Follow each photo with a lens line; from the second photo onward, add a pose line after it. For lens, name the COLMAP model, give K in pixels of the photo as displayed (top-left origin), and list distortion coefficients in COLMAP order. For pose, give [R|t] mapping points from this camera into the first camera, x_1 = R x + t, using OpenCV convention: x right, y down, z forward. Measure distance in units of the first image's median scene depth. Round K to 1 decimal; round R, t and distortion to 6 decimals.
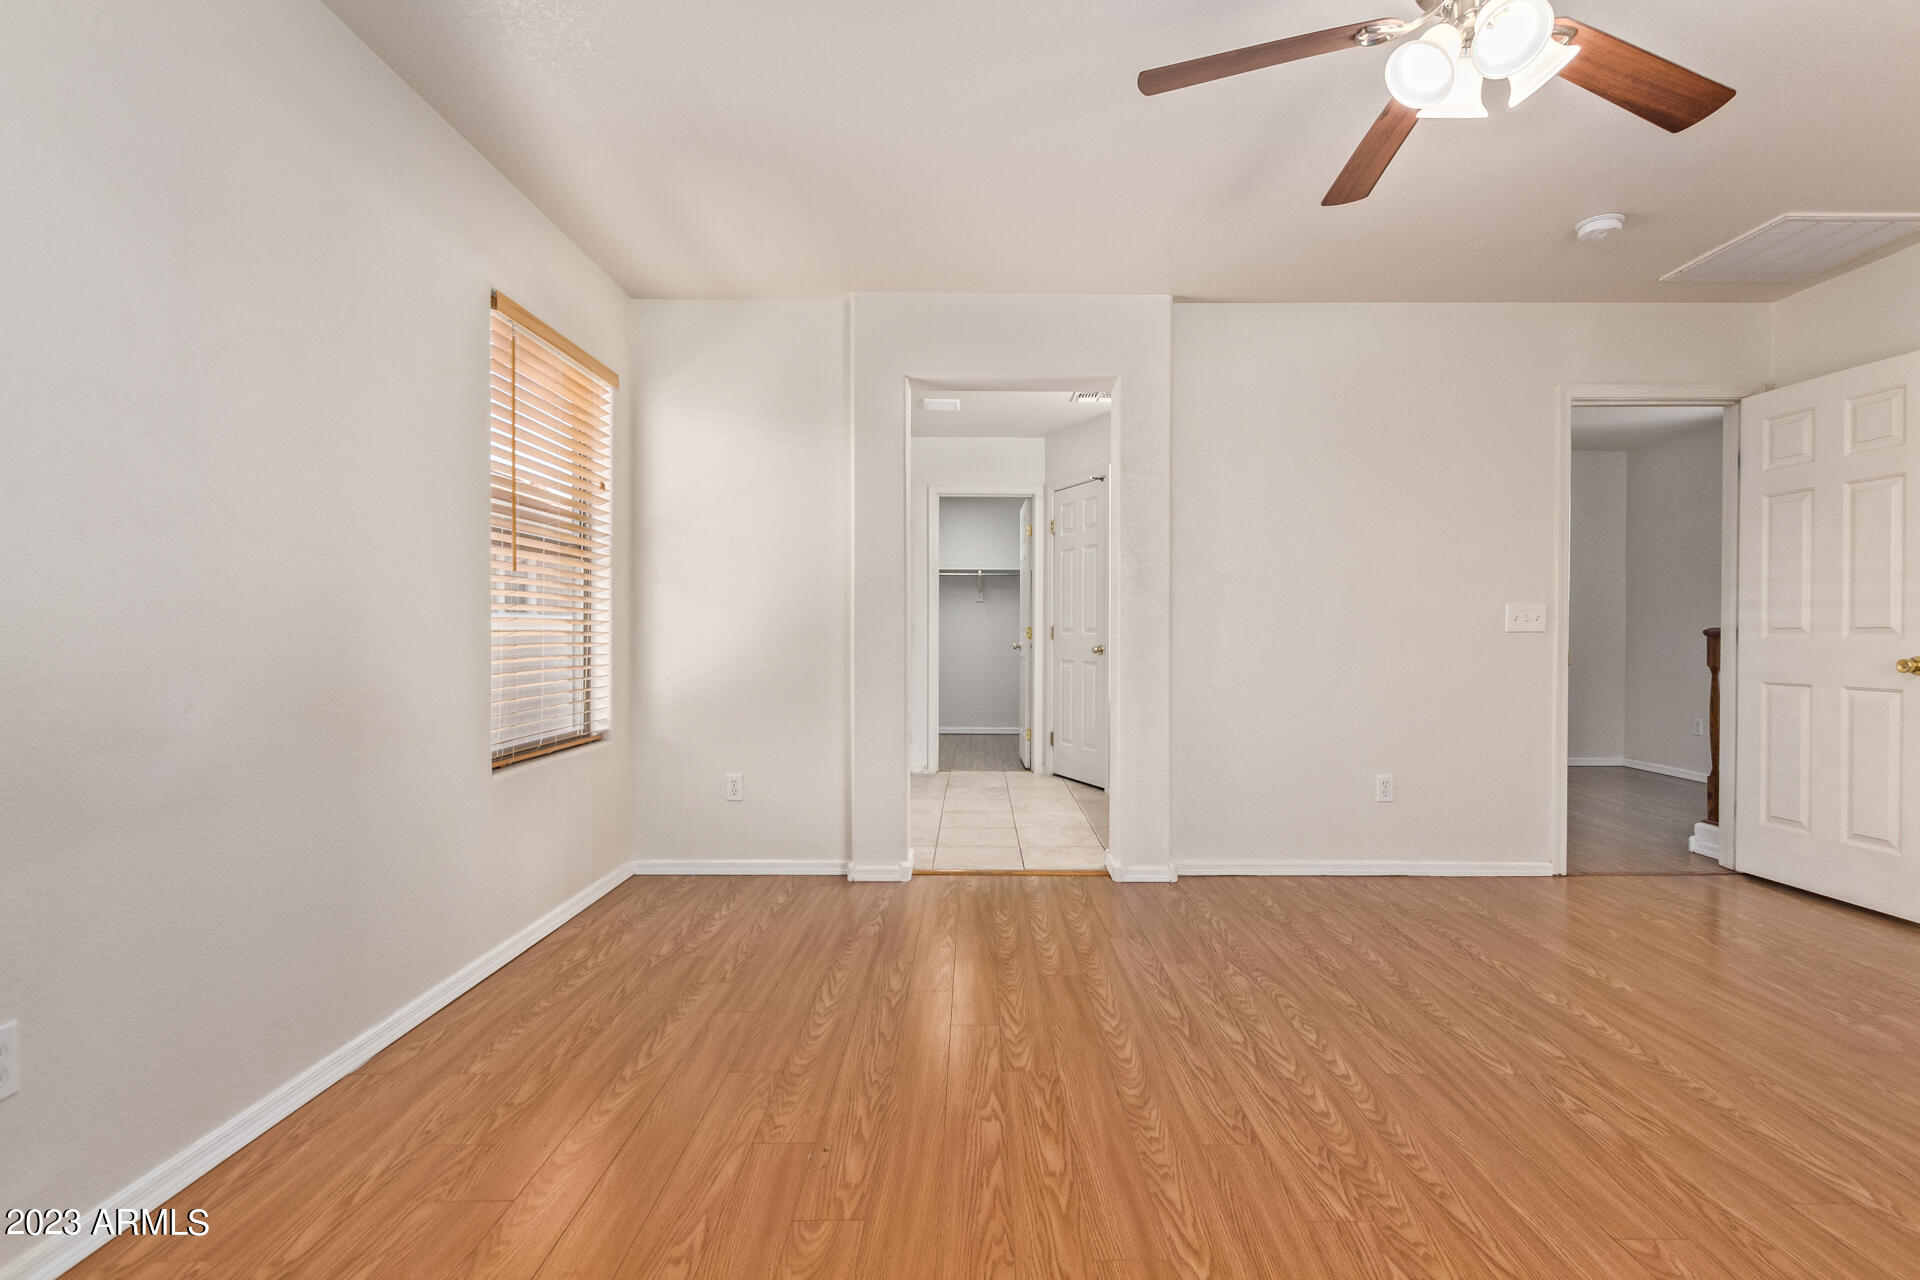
lens RADIAL K [[916.3, 0, 979.5], [0, 916.3, 638.9], [0, 0, 1]] dist [0.019520, -0.007825]
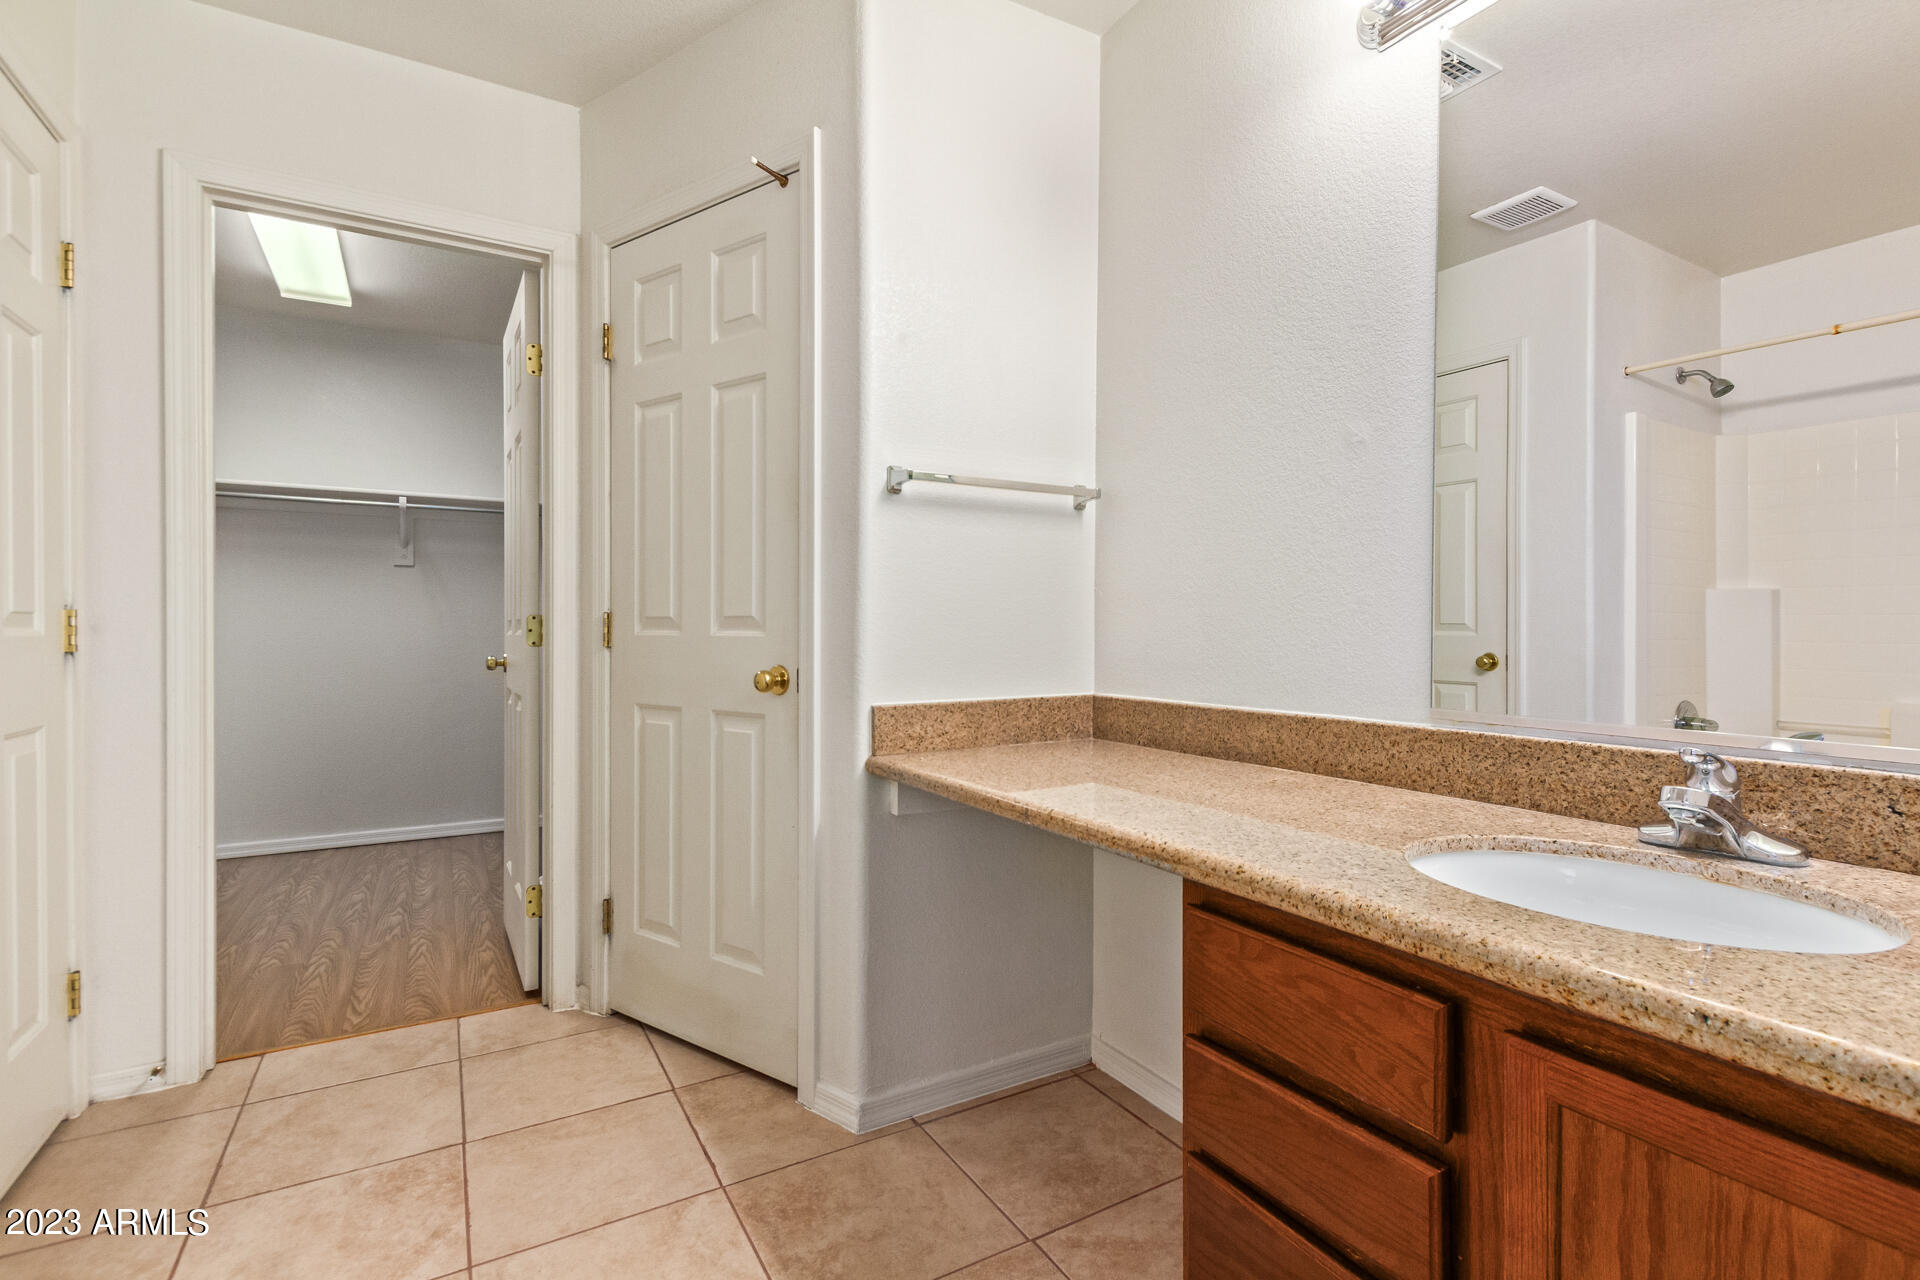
lens RADIAL K [[916.6, 0, 1016.5], [0, 916.6, 631.4], [0, 0, 1]] dist [0.011390, -0.002870]
pose [[0.849813, -0.003610, 0.527072, 0.023554], [0.006764, 0.999969, -0.004058, -0.003703], [-0.527040, 0.007014, 0.849811, 0.582552]]
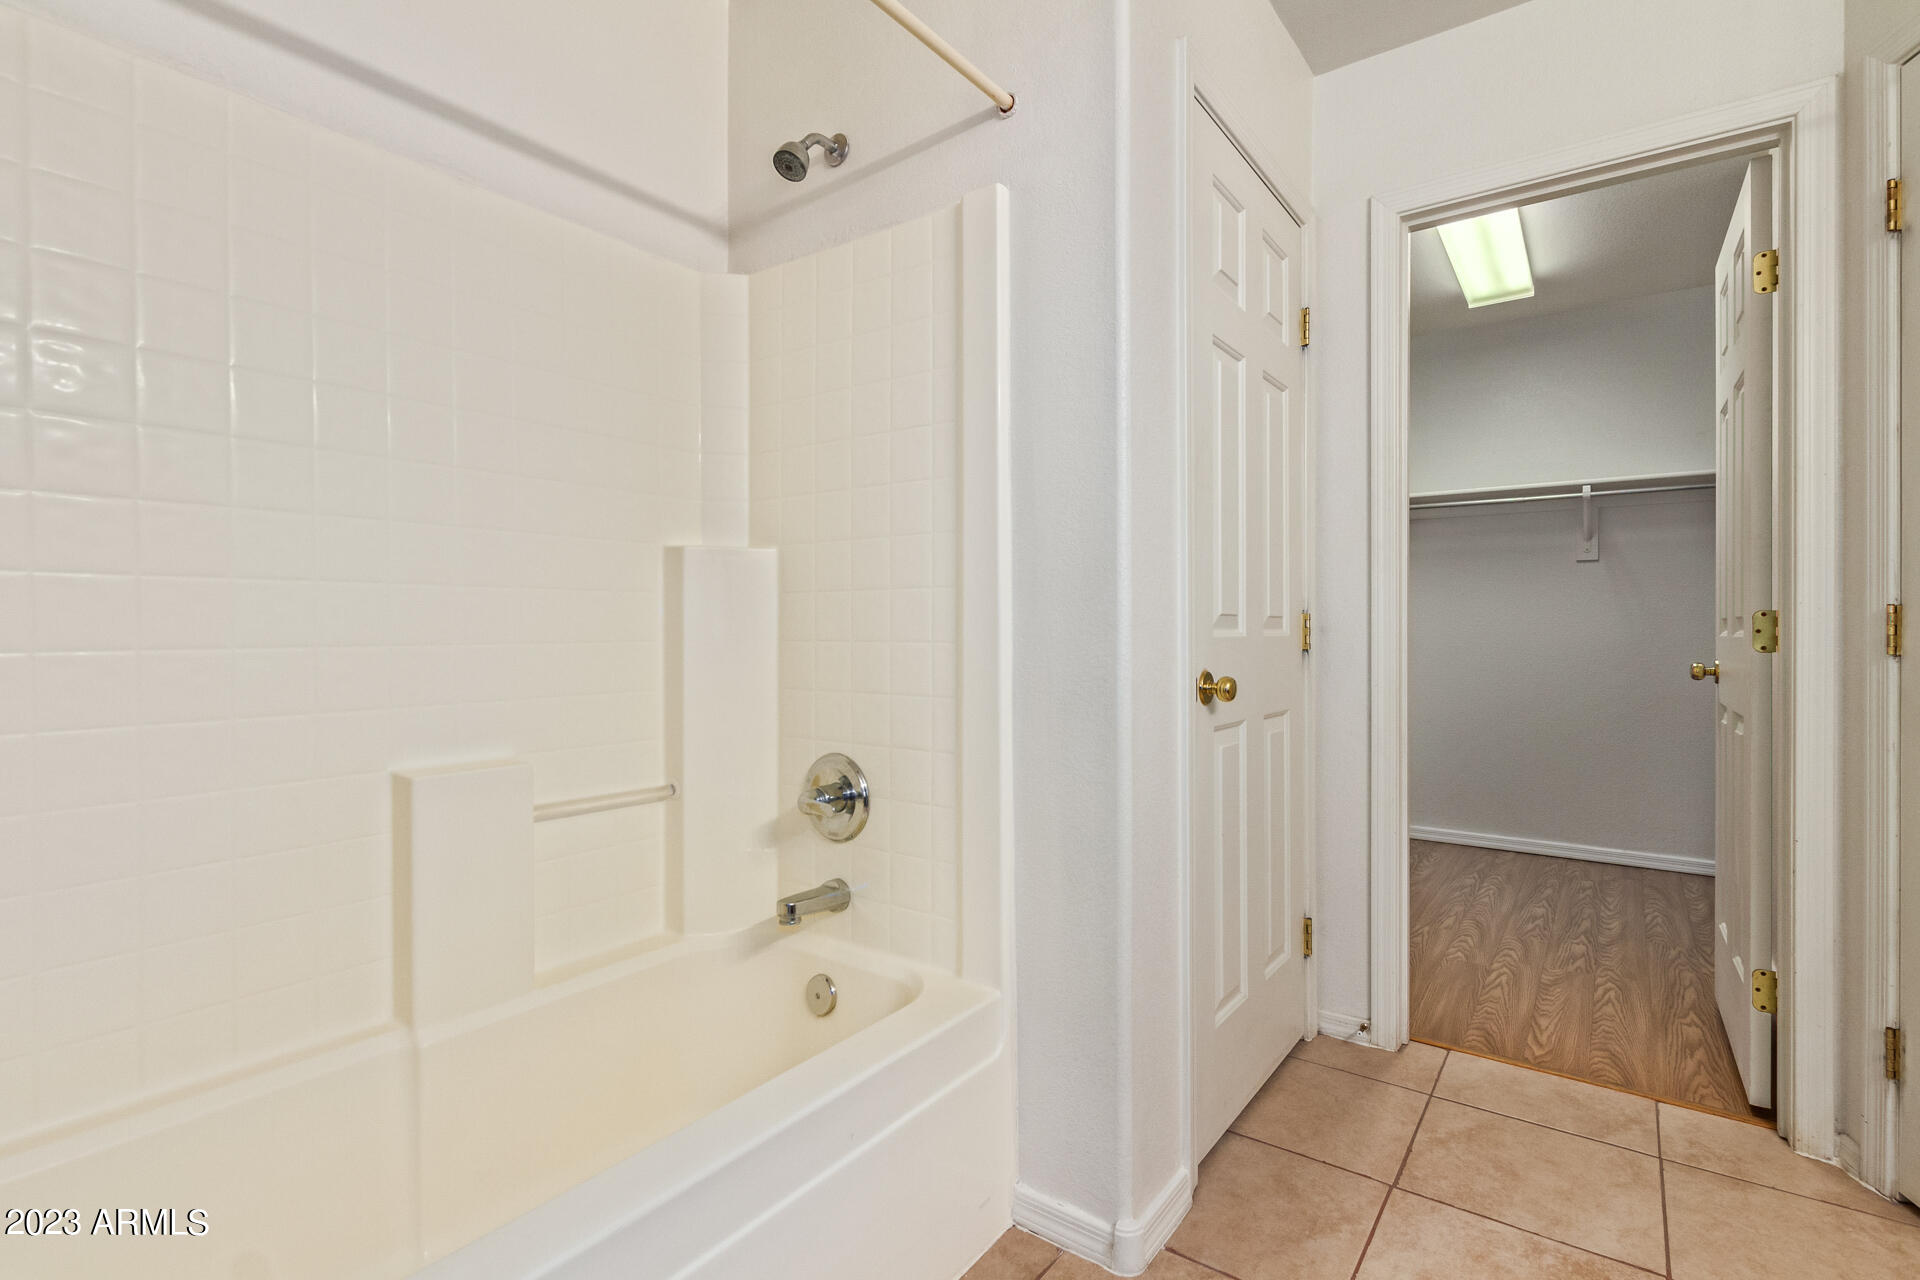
lens RADIAL K [[916.3, 0, 947.5], [0, 916.3, 633.0], [0, 0, 1]] dist [0.019520, -0.007825]
pose [[0.803559, -0.002222, -0.595221, 0.021806], [-0.001035, 0.999986, -0.005131, -0.004636], [0.595224, 0.004740, 0.803546, 0.627570]]
